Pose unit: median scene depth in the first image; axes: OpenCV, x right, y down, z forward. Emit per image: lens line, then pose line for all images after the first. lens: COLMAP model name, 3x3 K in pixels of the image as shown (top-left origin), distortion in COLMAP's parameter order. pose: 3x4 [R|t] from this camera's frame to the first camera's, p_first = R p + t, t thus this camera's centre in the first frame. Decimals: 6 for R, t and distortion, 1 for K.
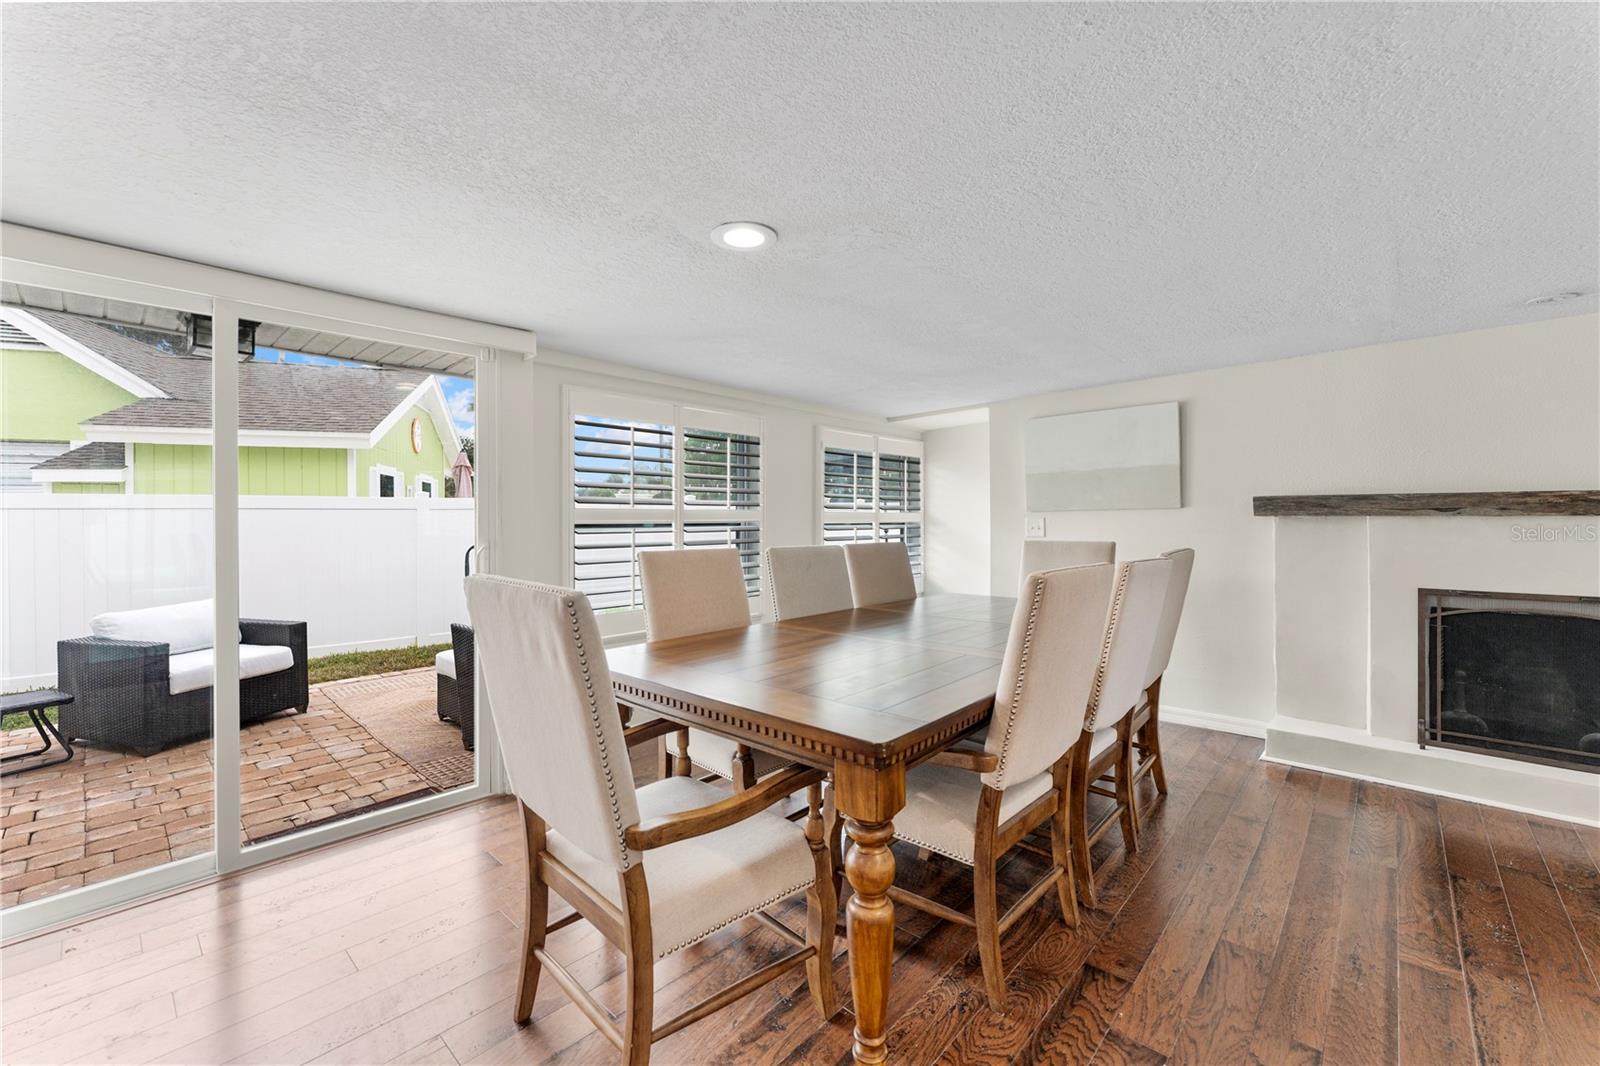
lens RADIAL K [[652.9, 0, 798.5], [0, 652.9, 528.2], [0, 0, 1]] dist [-0.001064, 0.000036]
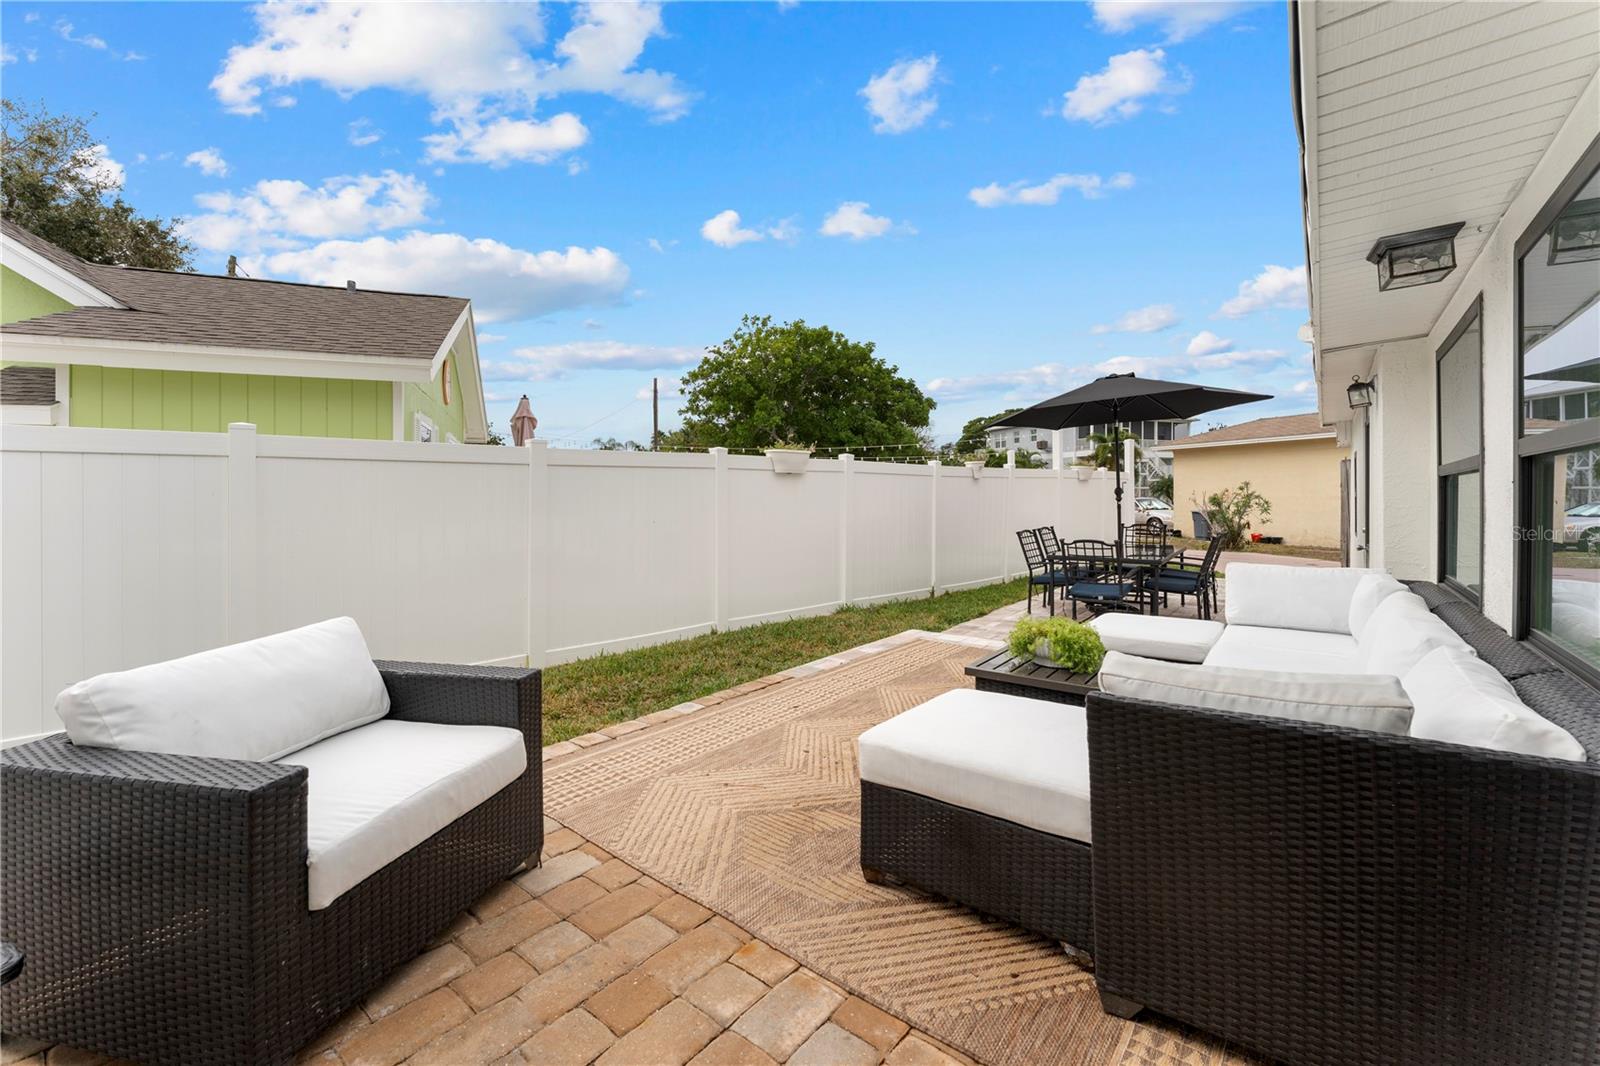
lens RADIAL K [[659.4, 0, 805.9], [0, 659.4, 502.3], [0, 0, 1]] dist [0.000296, 0.000047]
pose [[0.997216, -0.001689, 0.074544, -0.330574], [0.002346, 0.999959, -0.008721, 0.015194], [-0.074527, 0.008872, 0.997180, 0.283575]]
